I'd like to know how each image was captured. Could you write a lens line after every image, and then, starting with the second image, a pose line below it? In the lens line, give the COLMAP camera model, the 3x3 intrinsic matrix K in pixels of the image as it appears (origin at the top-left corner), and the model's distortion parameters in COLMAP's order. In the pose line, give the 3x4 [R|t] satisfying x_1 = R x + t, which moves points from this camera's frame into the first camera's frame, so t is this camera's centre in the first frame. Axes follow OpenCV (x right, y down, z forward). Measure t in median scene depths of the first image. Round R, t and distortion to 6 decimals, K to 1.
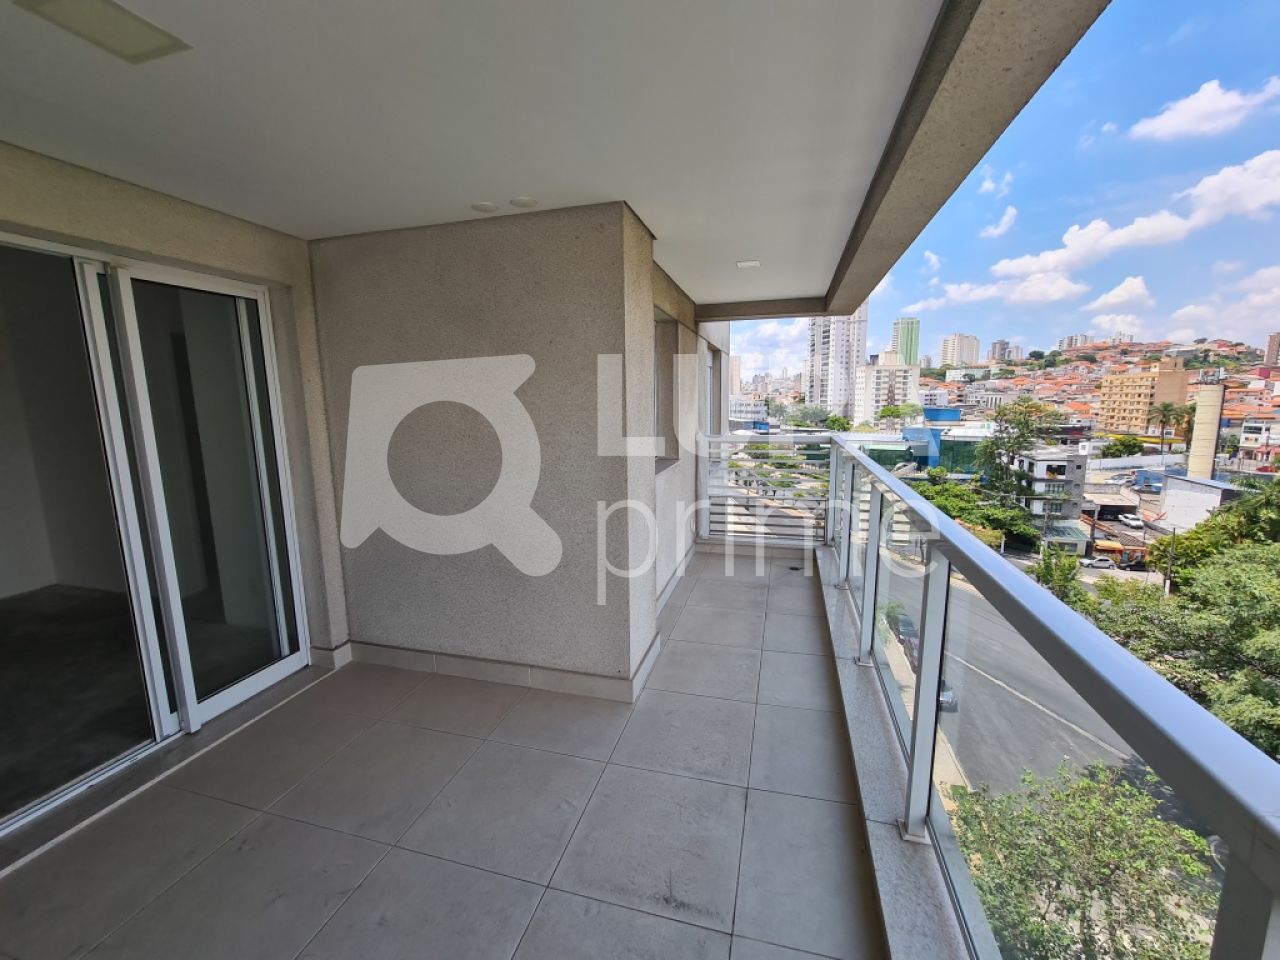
lens RADIAL K [[522.4, 0, 647.5], [0, 522.4, 479.4], [0, 0, 1]] dist [-0.002102, 0.000582]
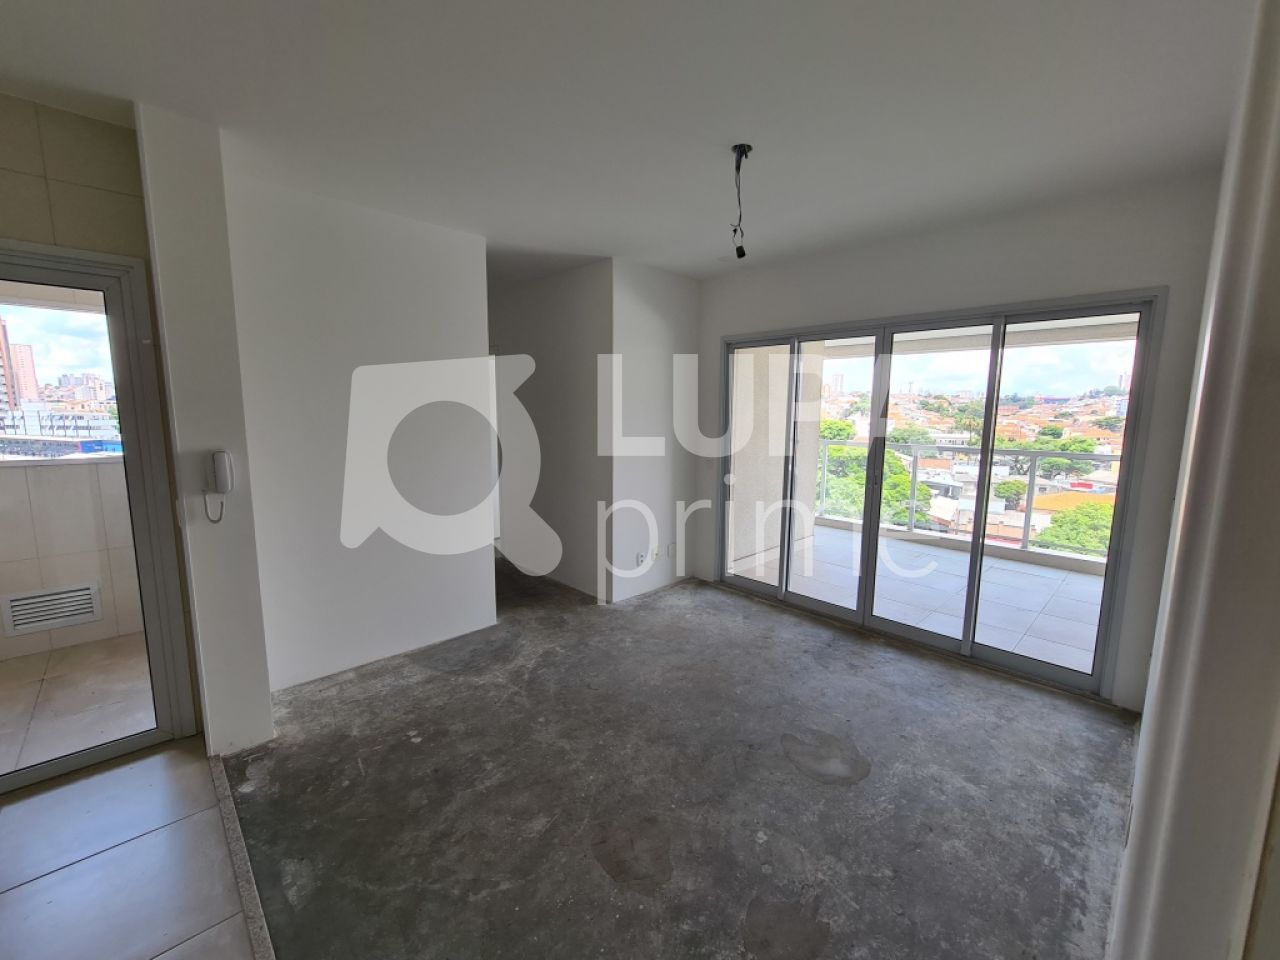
lens RADIAL K [[522.4, 0, 642.2], [0, 522.4, 479.5], [0, 0, 1]] dist [-0.002102, 0.000582]
pose [[0.513665, -0.098782, 0.852285, -1.299828], [0.119743, 0.991882, 0.042794, -0.015814], [-0.849594, 0.080073, 0.521324, 0.229139]]
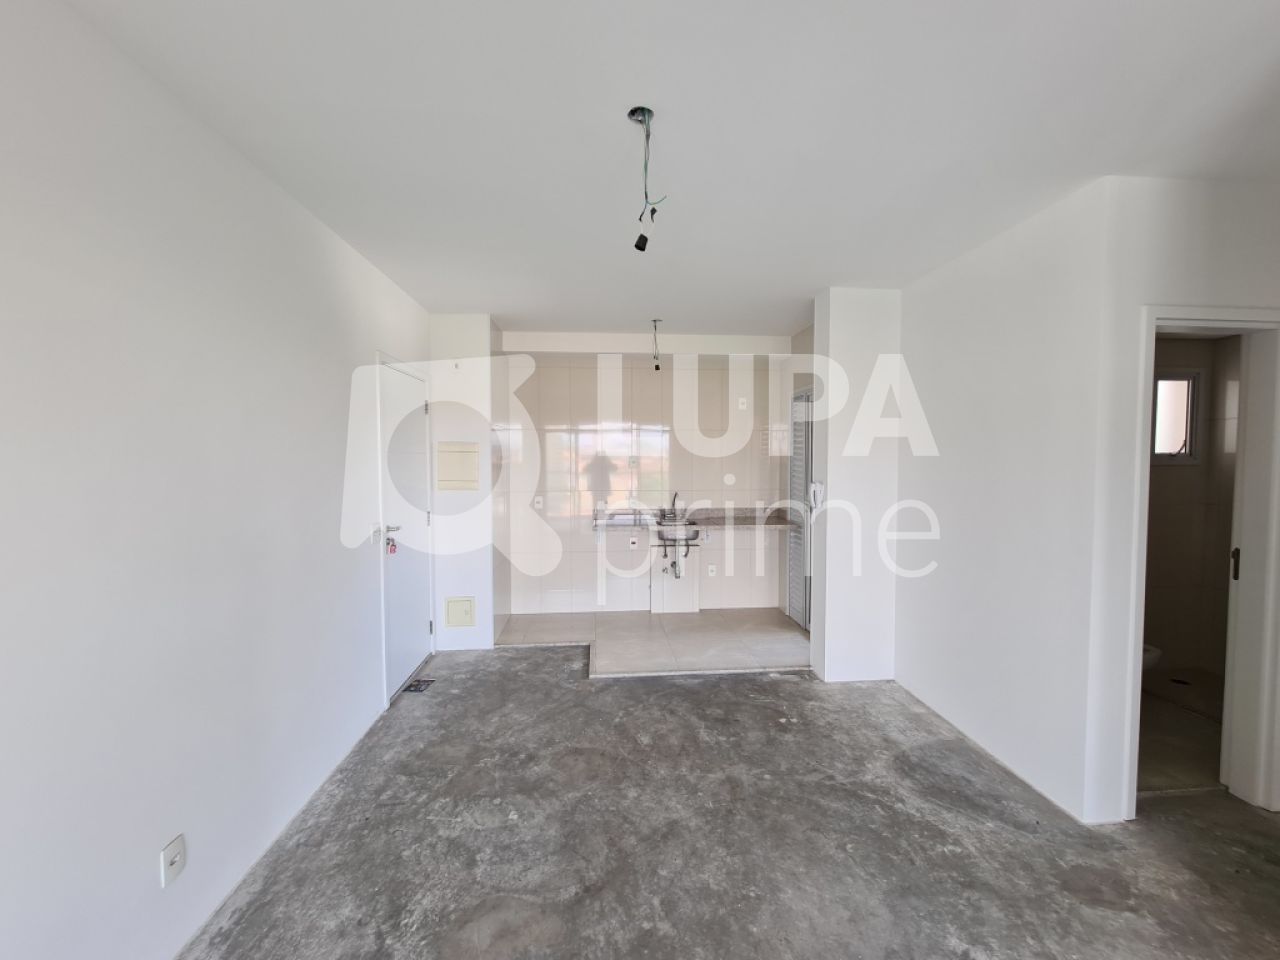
lens RADIAL K [[522.4, 0, 644.3], [0, 522.4, 472.2], [0, 0, 1]] dist [-0.002102, 0.000582]
pose [[0.337489, 0.040427, -0.940461, -0.499746], [-0.150881, 0.988483, -0.011653, -0.033002], [0.929159, 0.145830, 0.339702, 0.284660]]
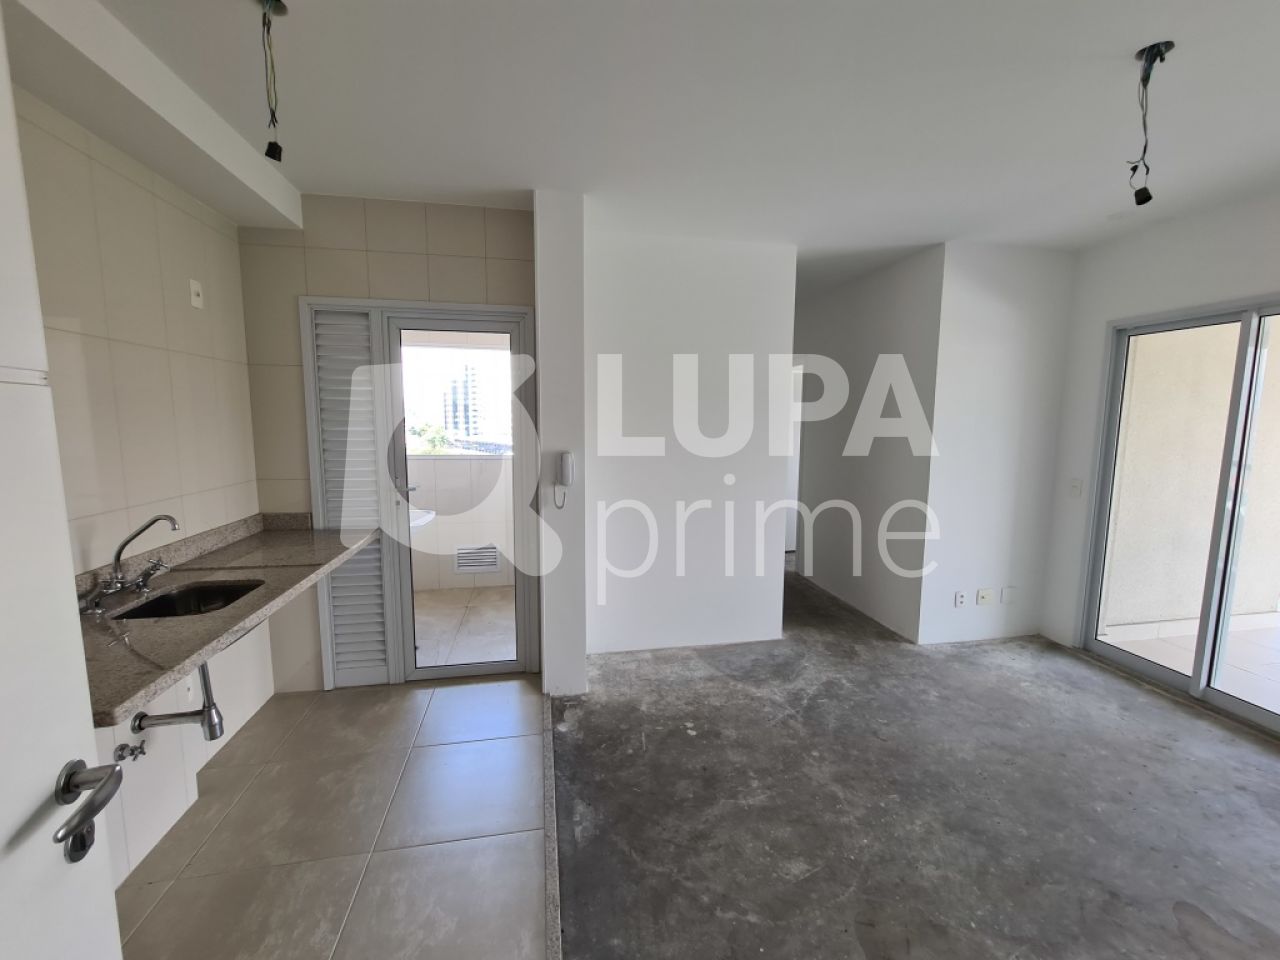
lens RADIAL K [[522.4, 0, 642.6], [0, 522.4, 479.2], [0, 0, 1]] dist [-0.002102, 0.000582]
pose [[0.899495, -0.033284, 0.435661, -1.274215], [0.052098, 0.998151, -0.031306, -0.013141], [-0.433814, 0.050857, 0.899566, 0.229703]]
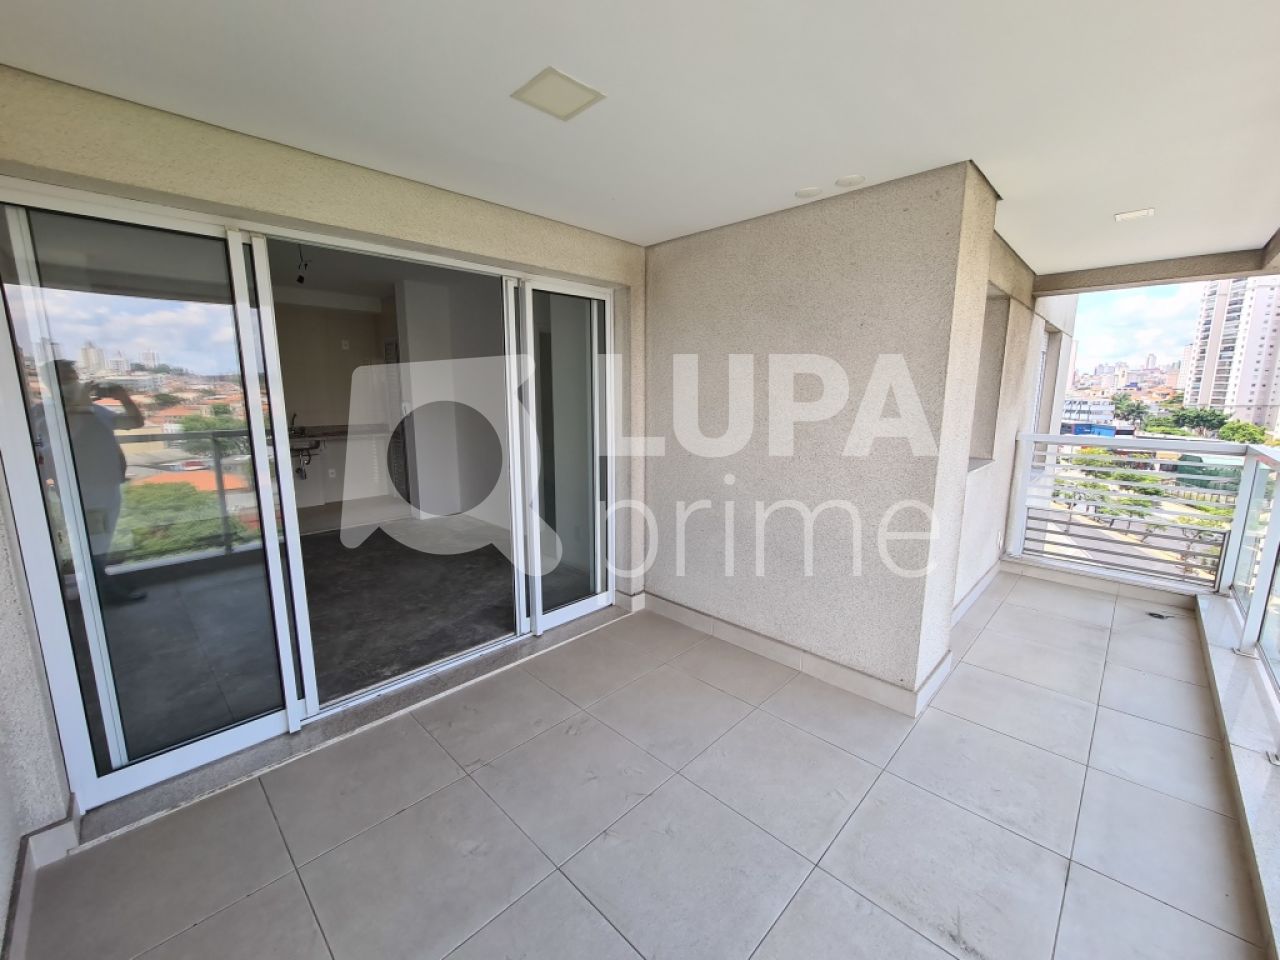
lens RADIAL K [[522.4, 0, 648.4], [0, 522.4, 479.5], [0, 0, 1]] dist [-0.002102, 0.000582]
pose [[0.877035, 0.097615, -0.470406, -0.044142], [-0.089788, 0.995193, 0.039112, 0.017088], [0.471962, 0.007934, 0.881583, -0.028057]]
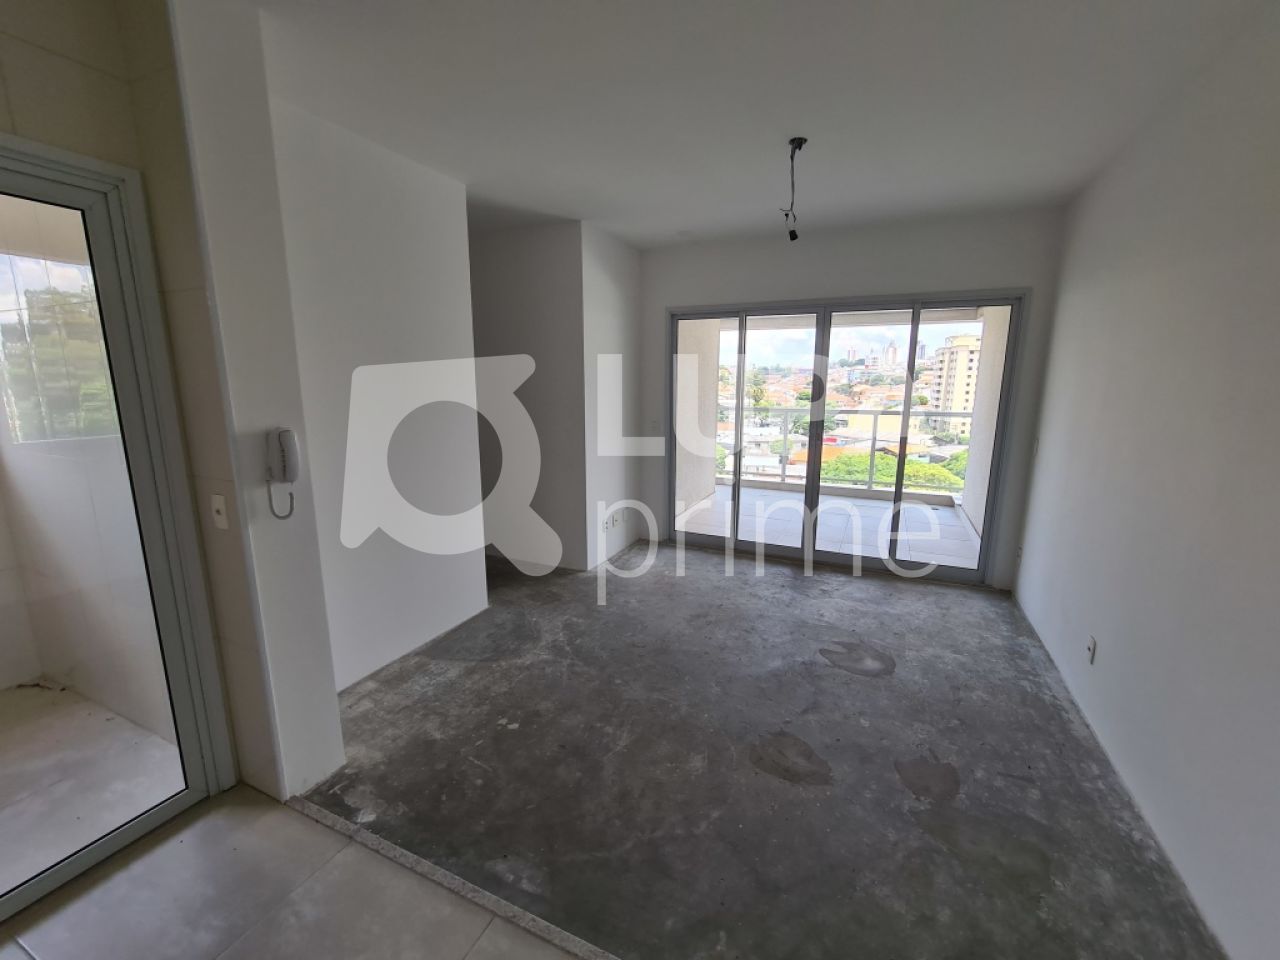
lens RADIAL K [[522.4, 0, 643.9], [0, 522.4, 480.9], [0, 0, 1]] dist [-0.002102, 0.000582]
pose [[0.168029, -0.174254, 0.970259, -1.413614], [0.148322, 0.977517, 0.149871, -0.046678], [-0.974560, 0.118728, 0.190097, 0.456999]]
